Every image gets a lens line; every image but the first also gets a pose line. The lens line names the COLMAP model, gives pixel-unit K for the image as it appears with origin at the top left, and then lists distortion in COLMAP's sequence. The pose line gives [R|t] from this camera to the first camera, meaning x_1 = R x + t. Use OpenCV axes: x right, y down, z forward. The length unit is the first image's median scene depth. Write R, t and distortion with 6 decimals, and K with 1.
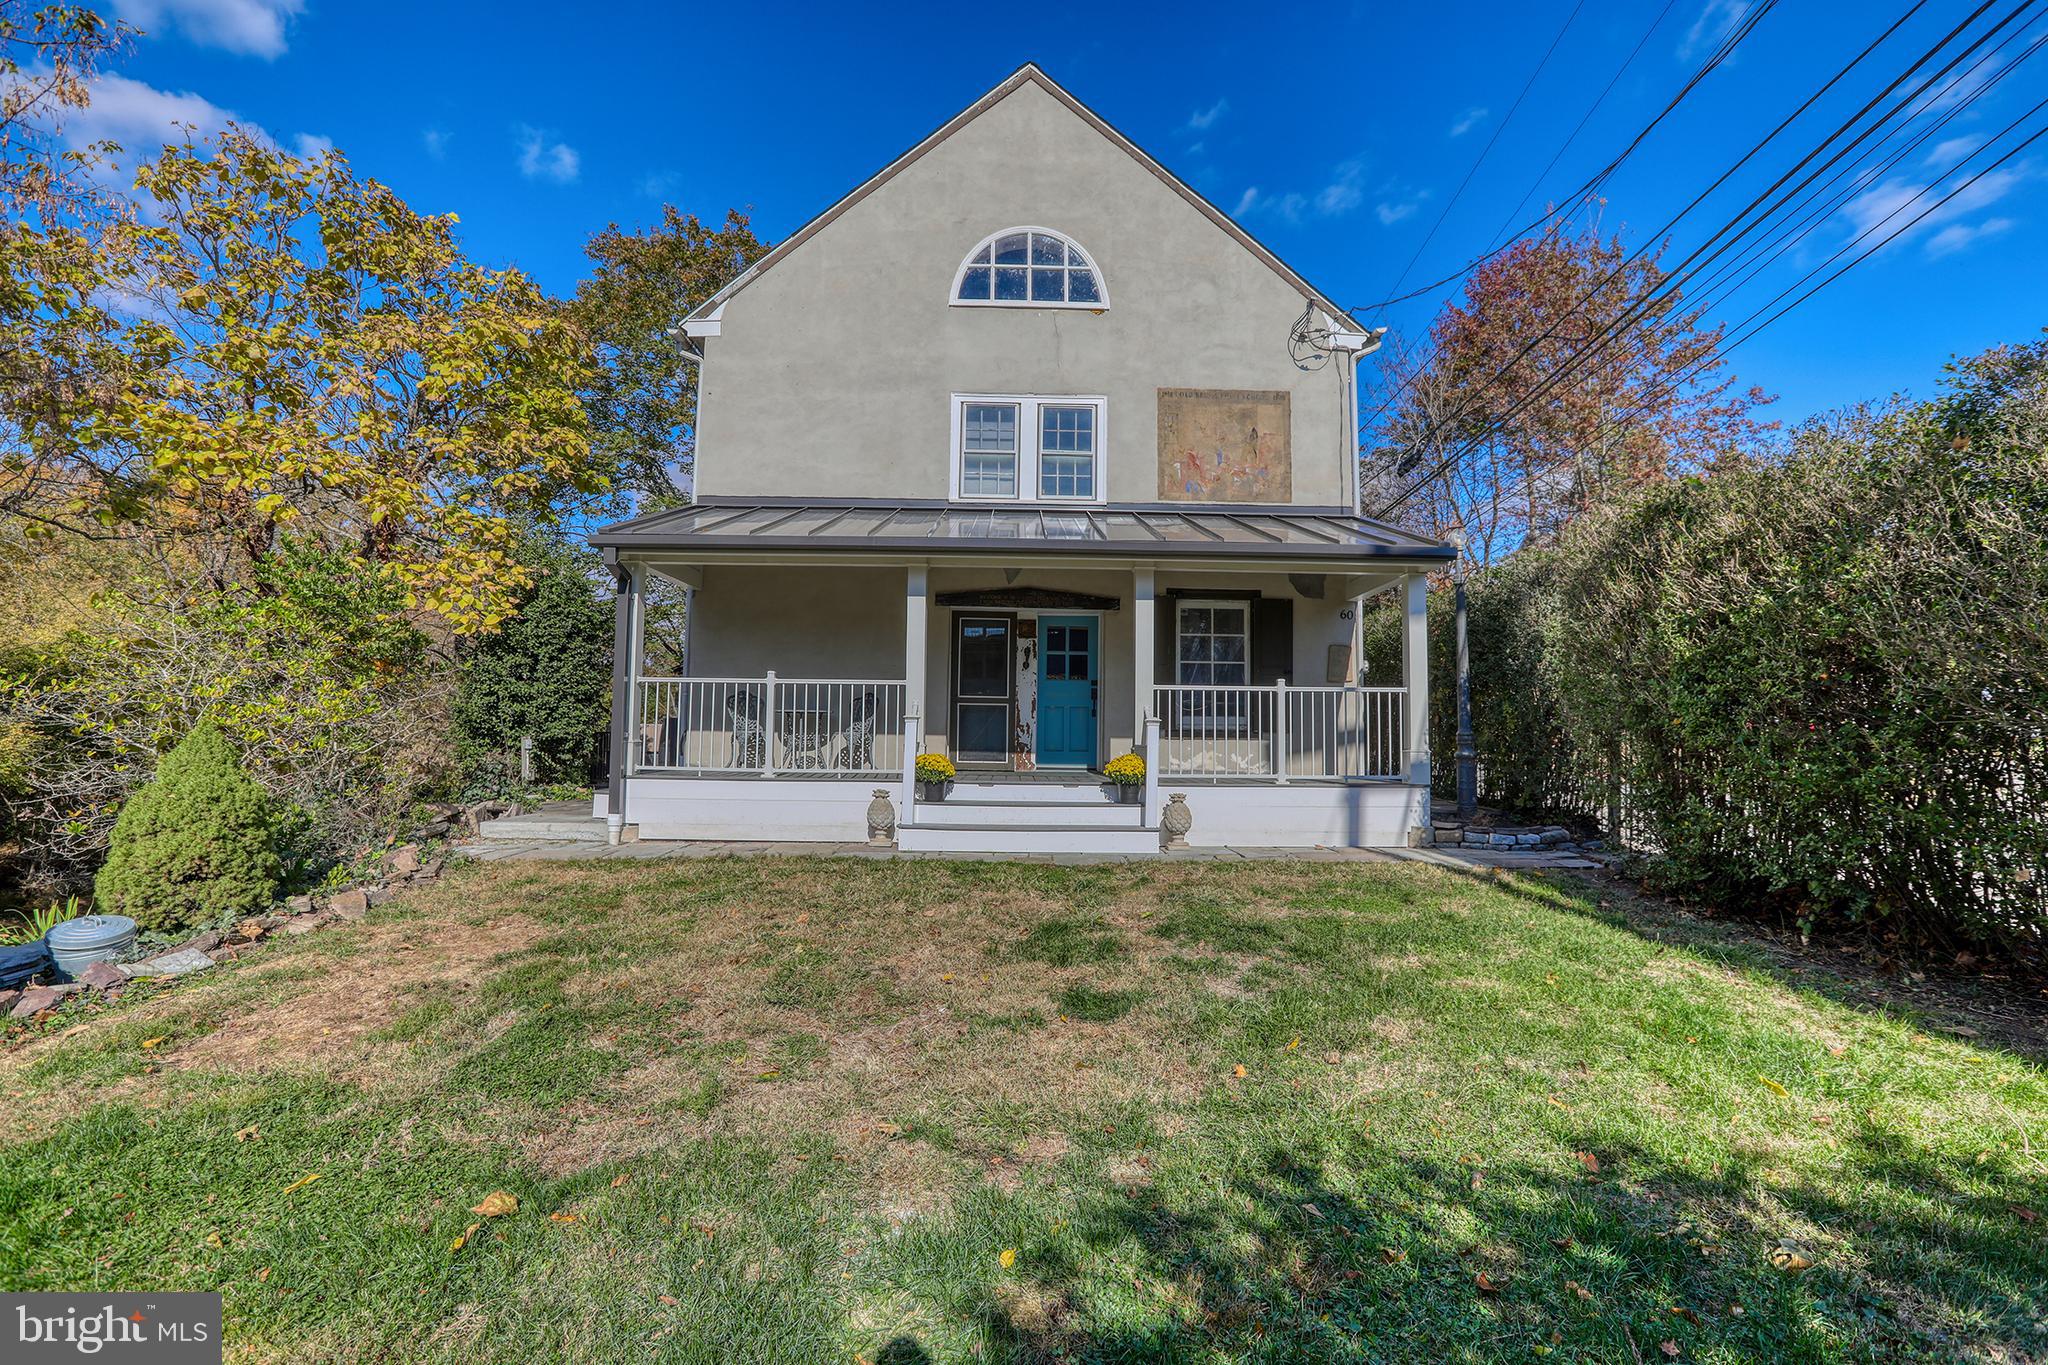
lens RADIAL K [[977.6, 0, 1038.1], [0, 977.6, 682.7], [0, 0, 1]] dist [-0.051540, 0.015674]
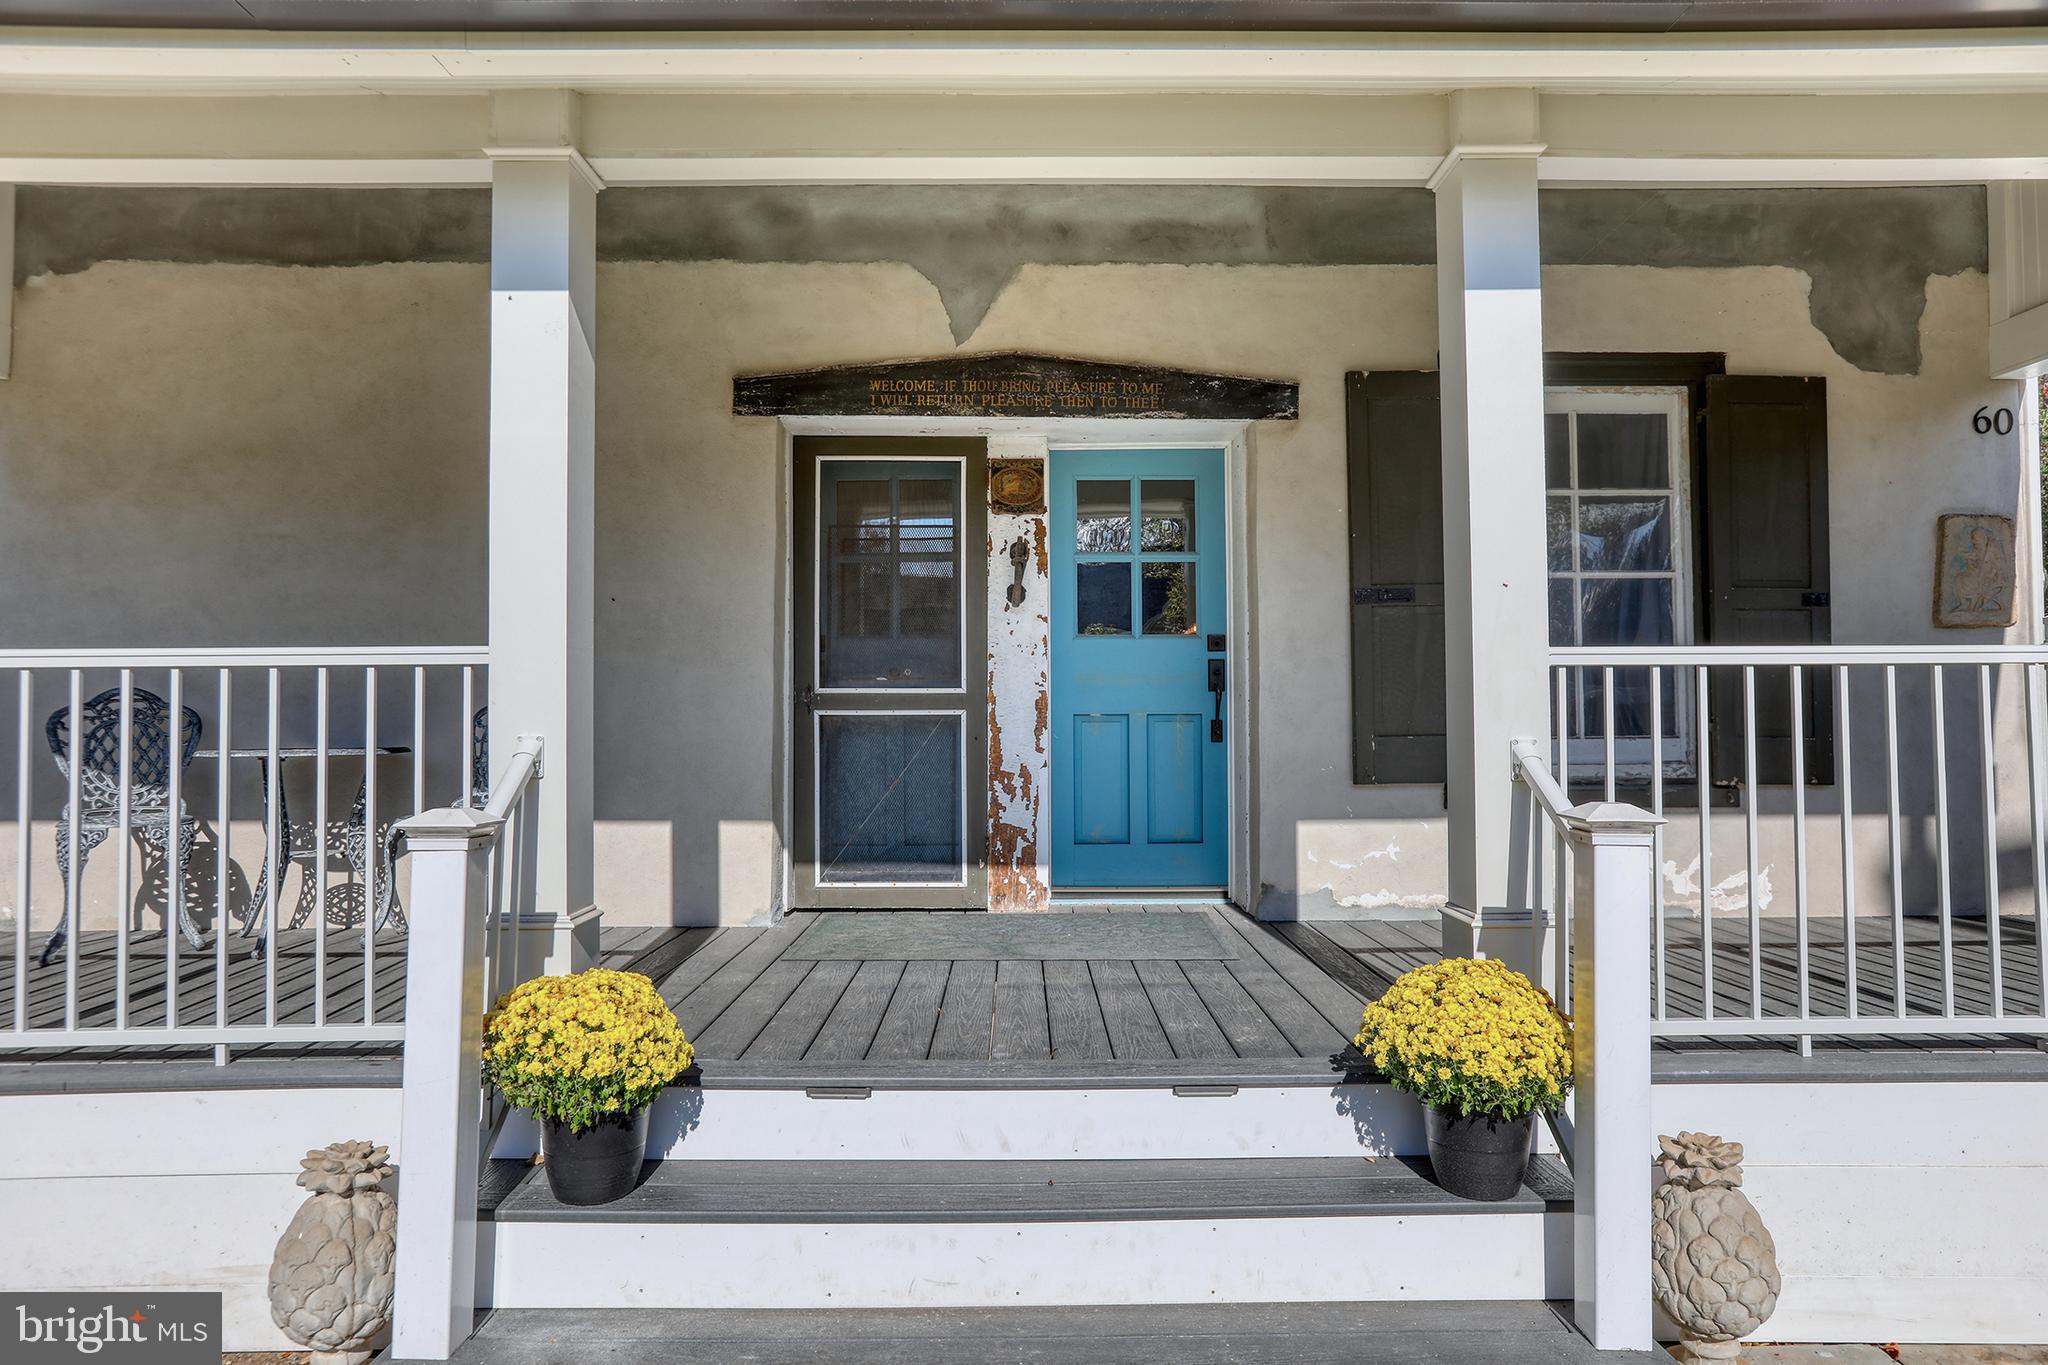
lens RADIAL K [[1190.2, 0, 1045.1], [0, 1190.2, 677.9], [0, 0, 1]] dist [-0.017024, 0.000795]
pose [[0.999834, -0.018216, -0.000131, -0.002935], [0.018212, 0.999447, 0.027814, -0.000624], [-0.000376, -0.027812, 0.999613, 0.596789]]
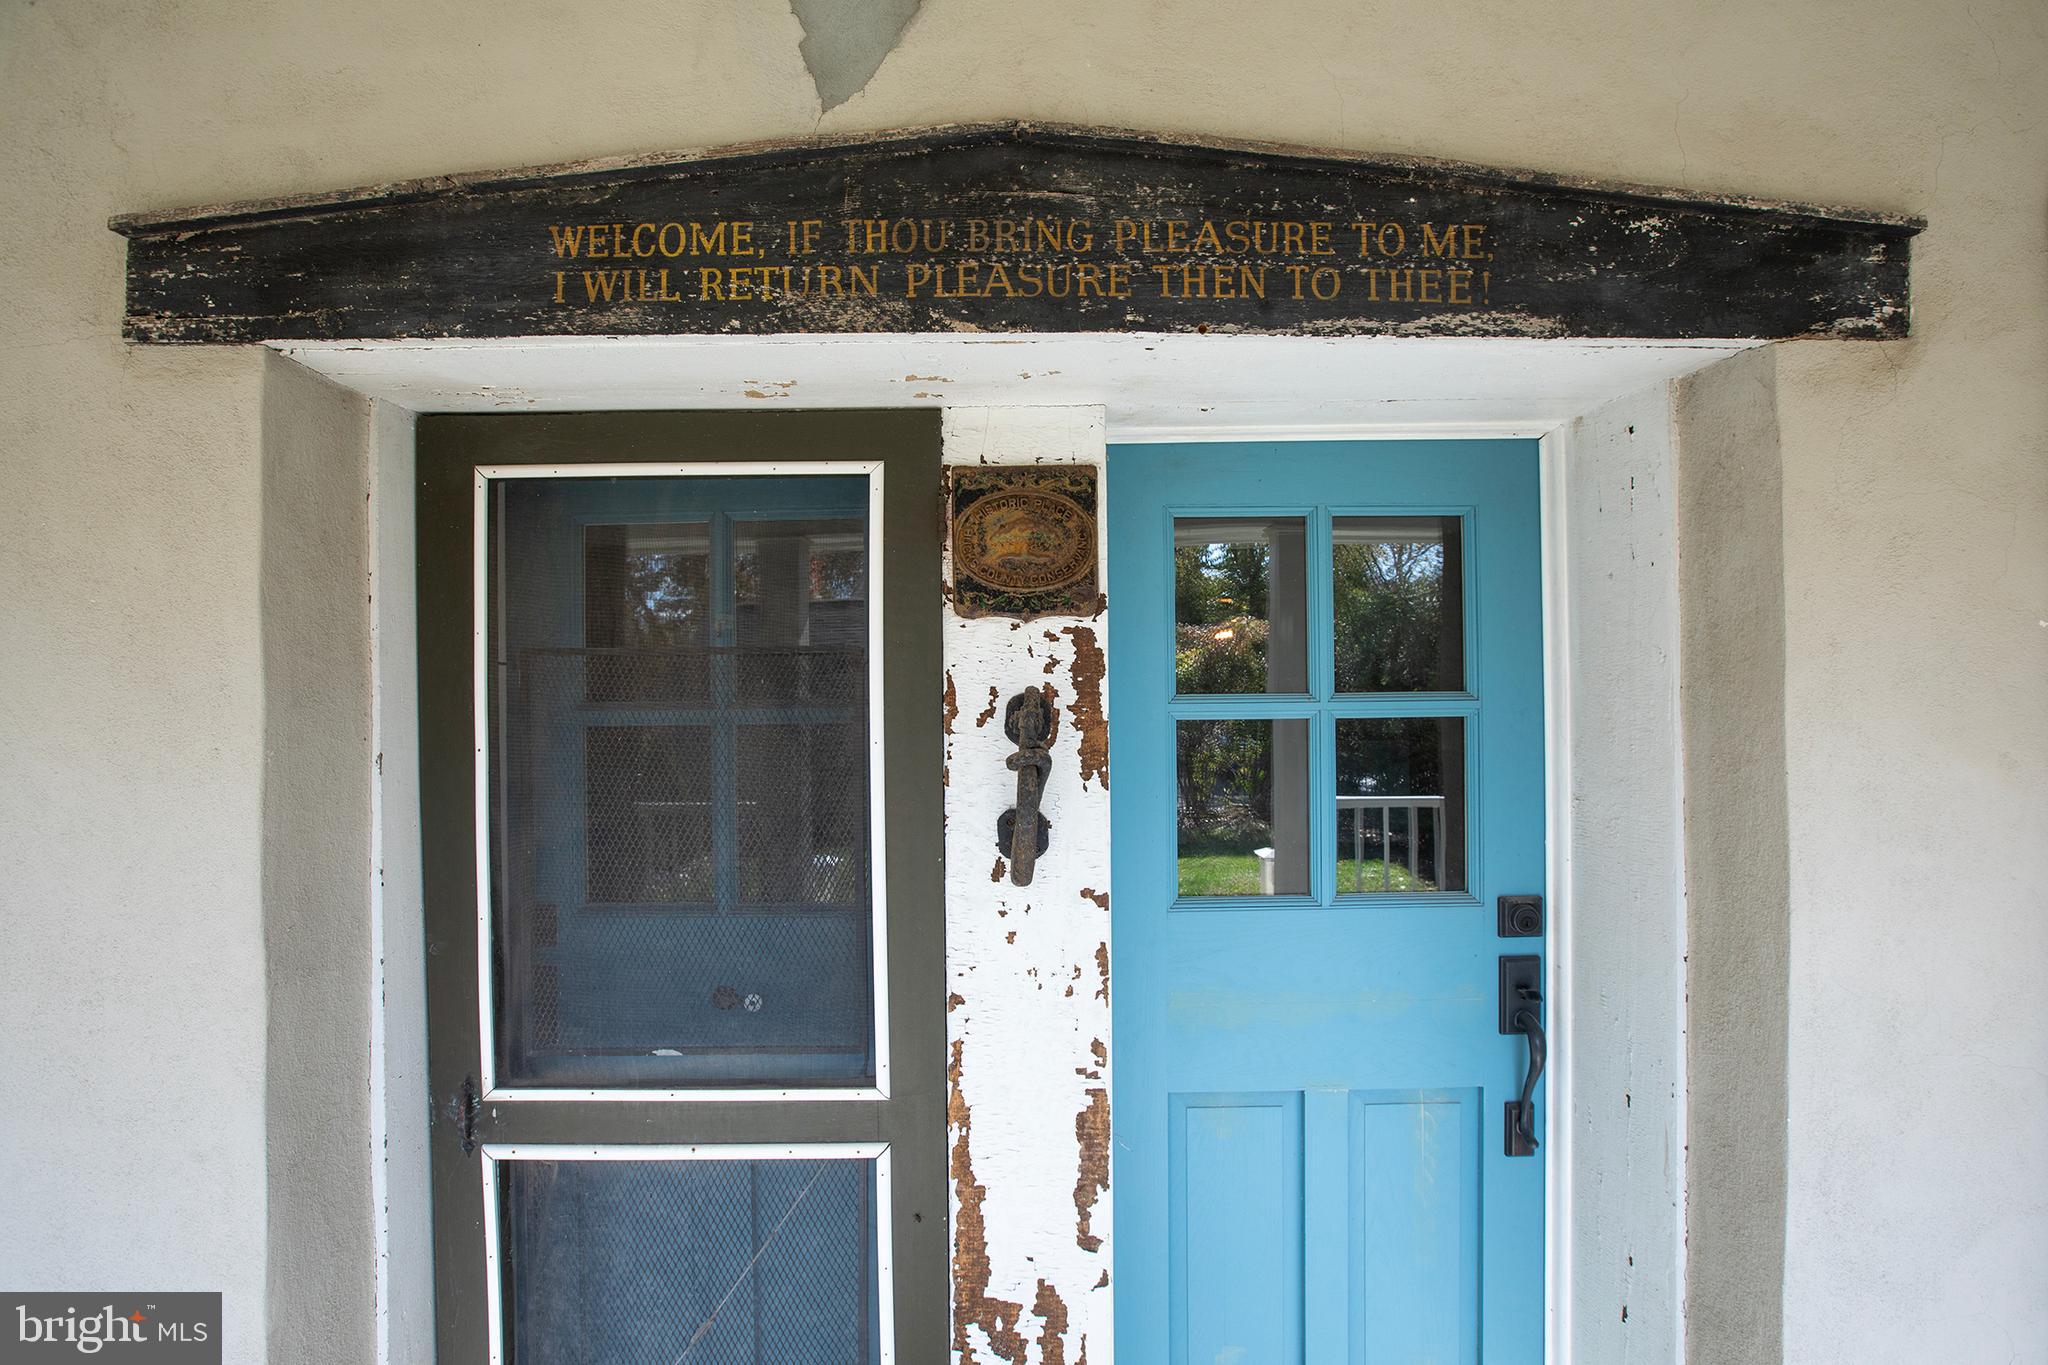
lens RADIAL K [[977.6, 0, 1031.4], [0, 977.6, 609.0], [0, 0, 1]] dist [-0.051540, 0.015674]
pose [[0.999276, -0.024219, -0.029331, -0.007135], [0.024245, 0.999706, 0.000510, -0.047012], [0.029310, -0.001221, 0.999570, 0.887056]]
